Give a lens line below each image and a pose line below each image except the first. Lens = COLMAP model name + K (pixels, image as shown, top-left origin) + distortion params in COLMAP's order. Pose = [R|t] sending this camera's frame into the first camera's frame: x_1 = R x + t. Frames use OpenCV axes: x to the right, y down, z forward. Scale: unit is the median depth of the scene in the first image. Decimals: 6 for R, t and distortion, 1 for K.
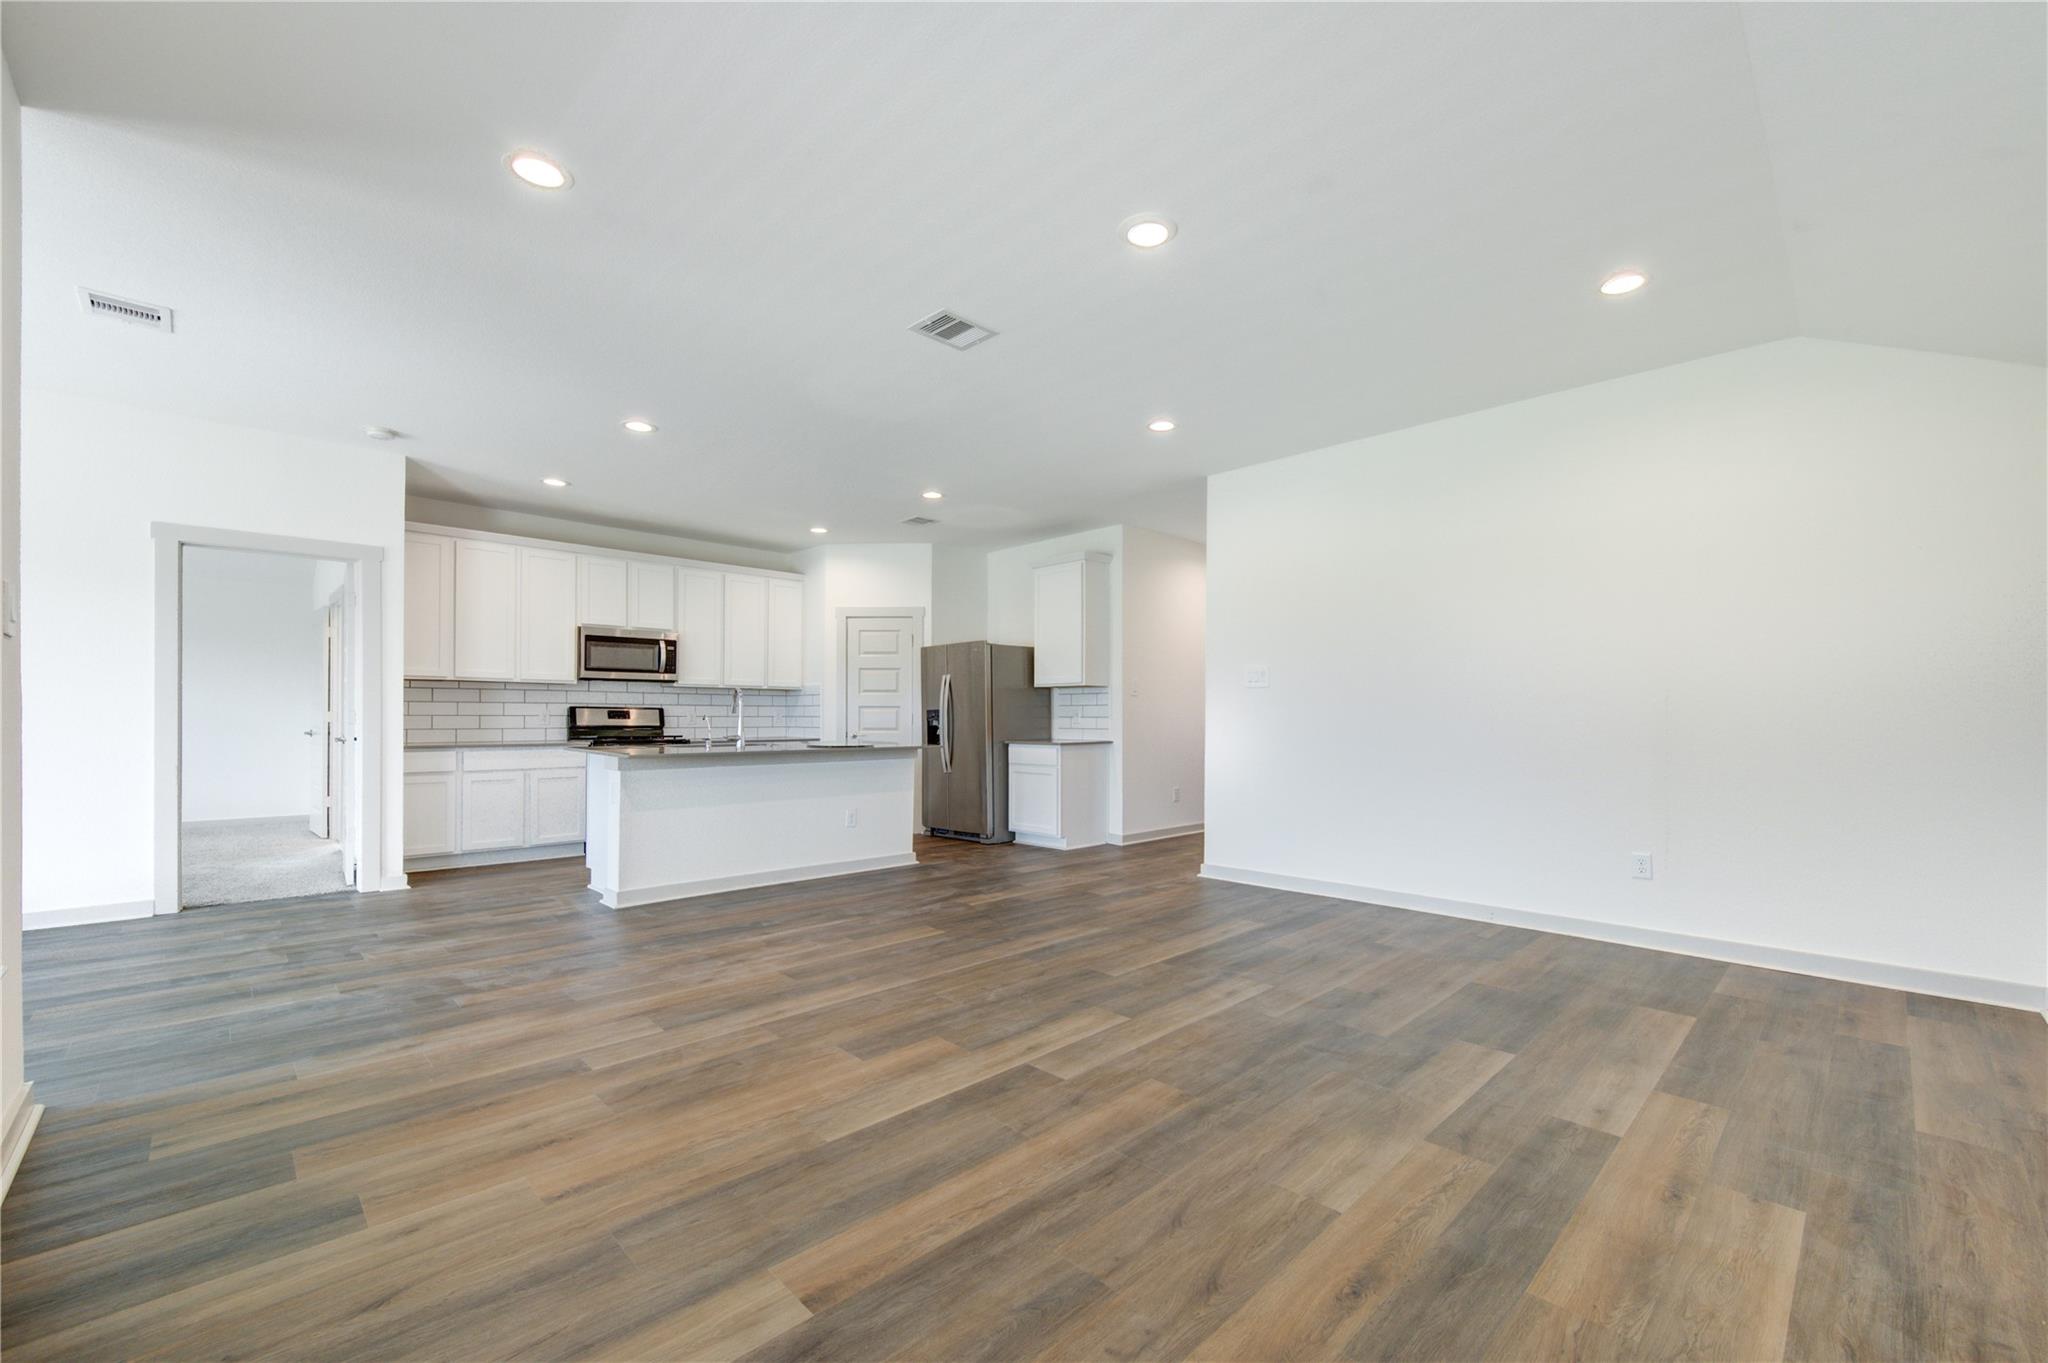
lens RADIAL K [[843.7, 0, 1040.7], [0, 843.7, 713.9], [0, 0, 1]] dist [0.002389, 0.000248]
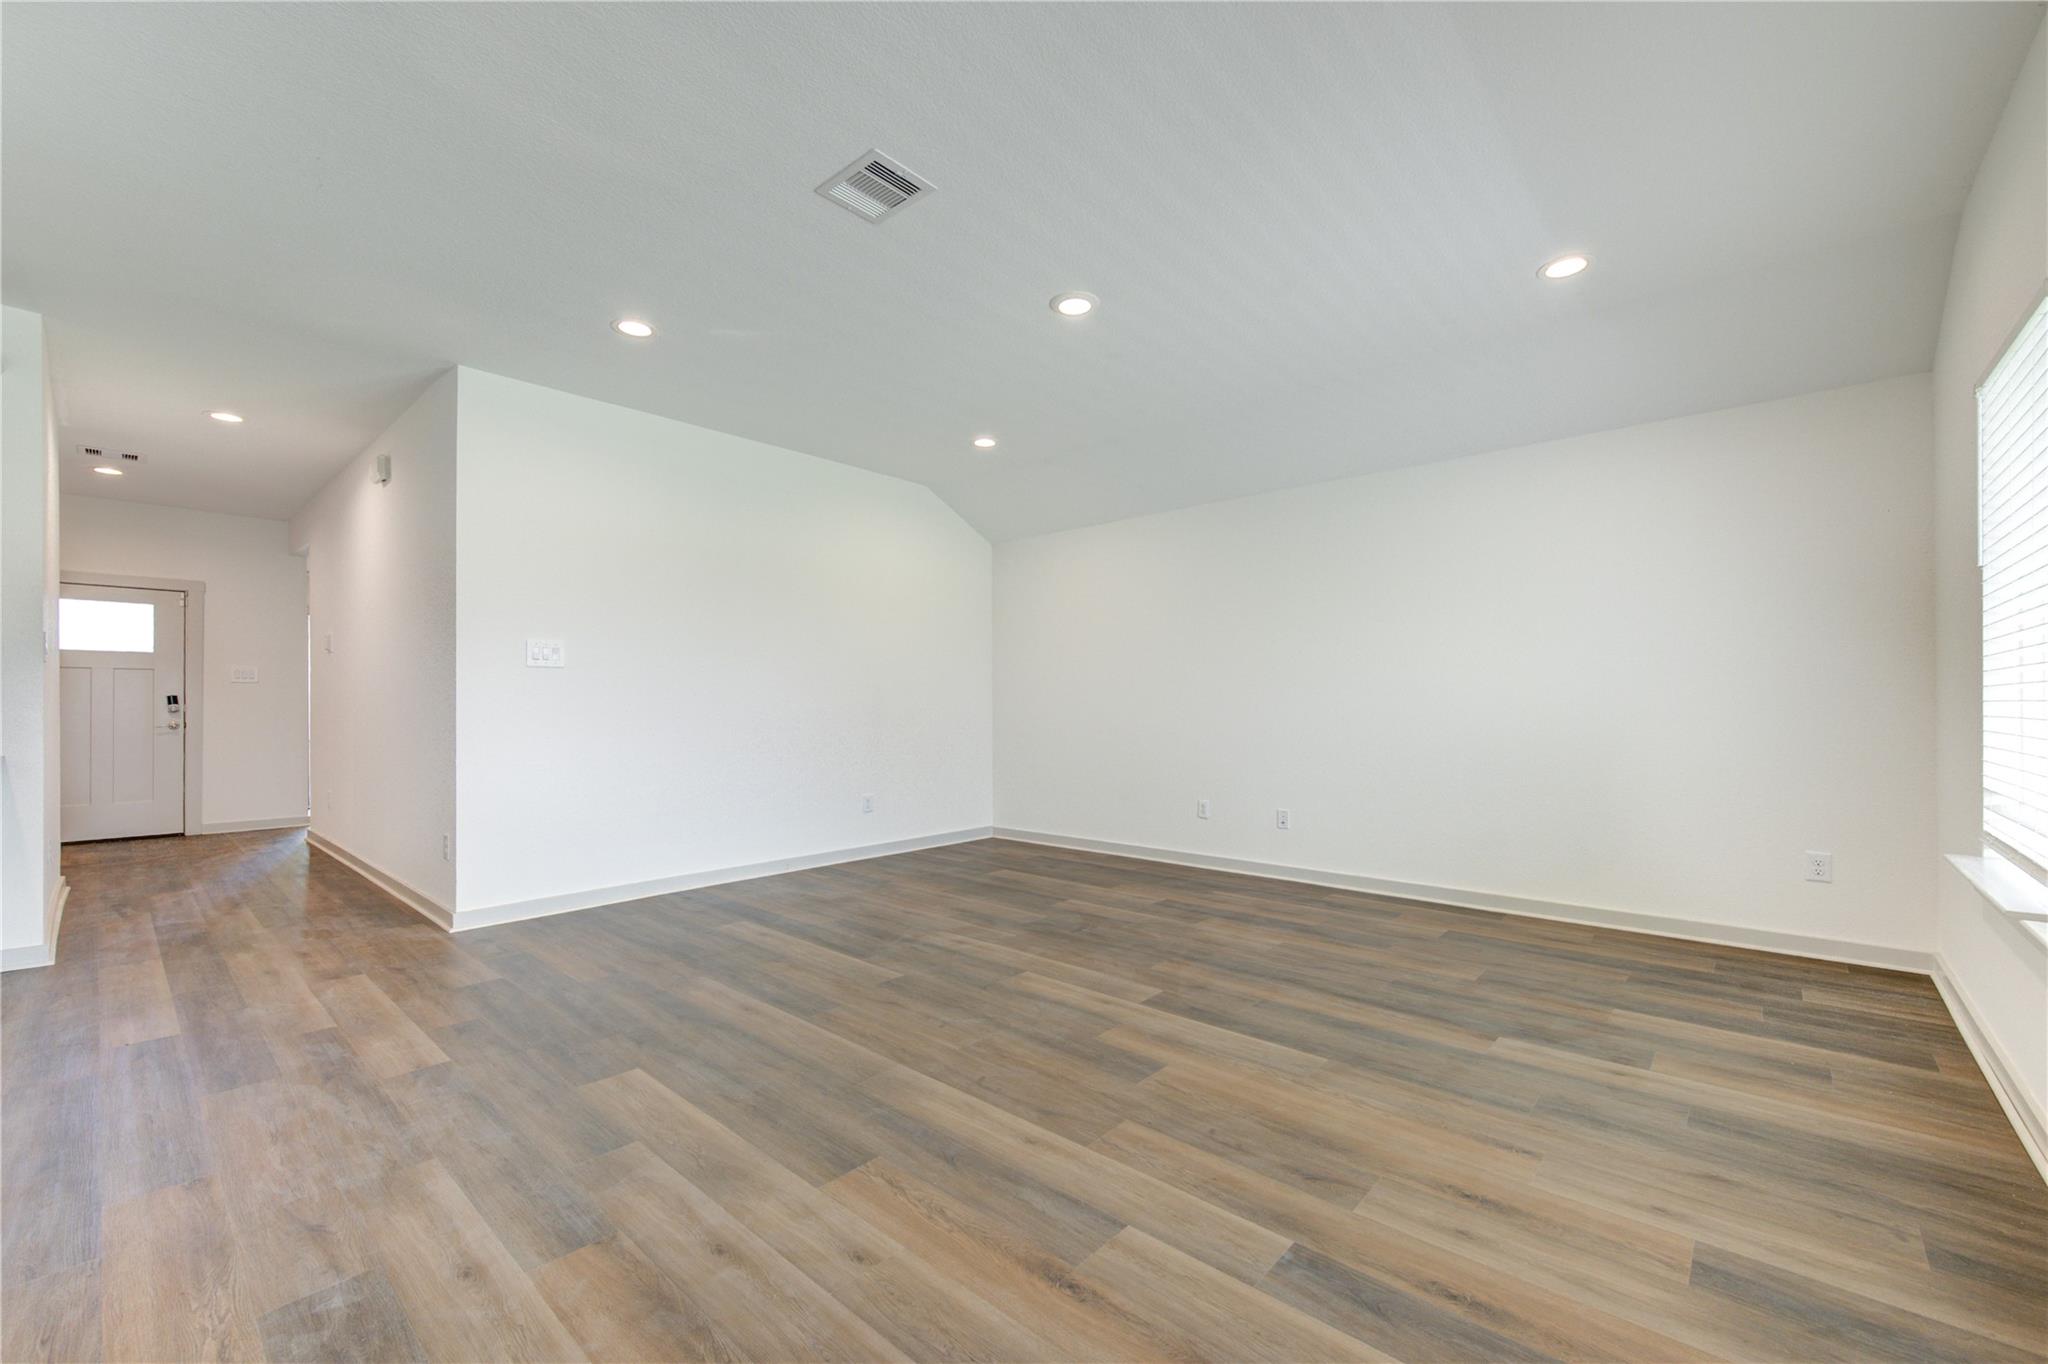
lens RADIAL K [[816.9, 0, 1024.8], [0, 816.9, 704.8], [0, 0, 1]] dist [0.001441, -0.000052]
pose [[-0.056341, -0.002183, 0.998409, -0.634204], [-0.002876, 0.999994, 0.002024, 0.001051], [-0.998407, -0.002757, -0.056347, 0.685800]]
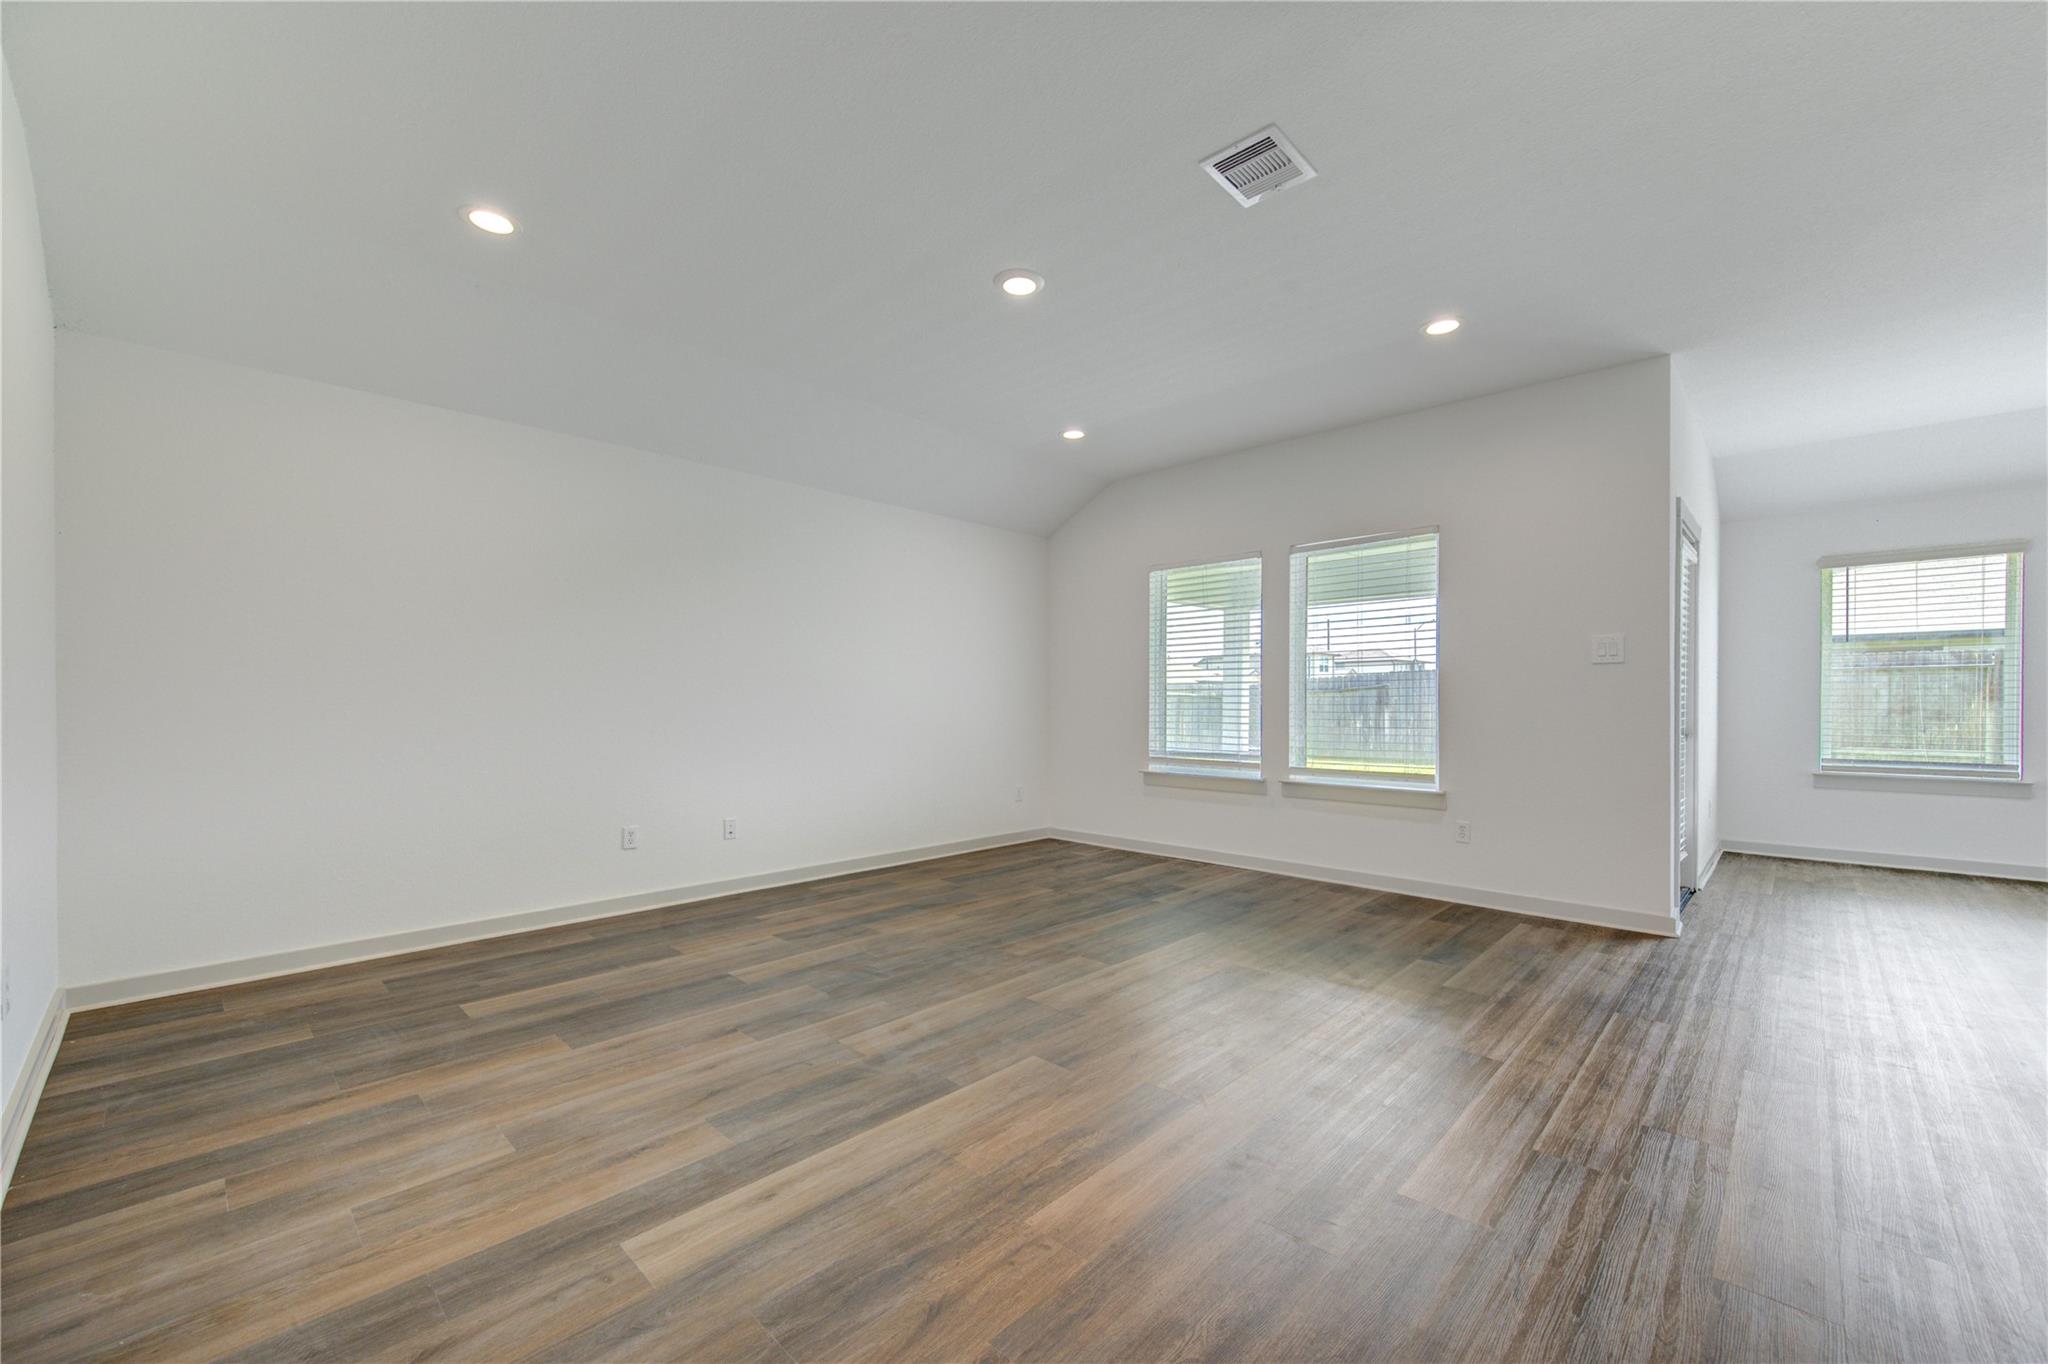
lens RADIAL K [[816.9, 0, 1024.8], [0, 816.9, 704.8], [0, 0, 1]] dist [0.001441, -0.000052]
pose [[-0.999782, -0.002056, -0.020761, 0.082832], [-0.002005, 0.999995, -0.002448, 0.003399], [0.020766, -0.002406, -0.999781, 1.285951]]
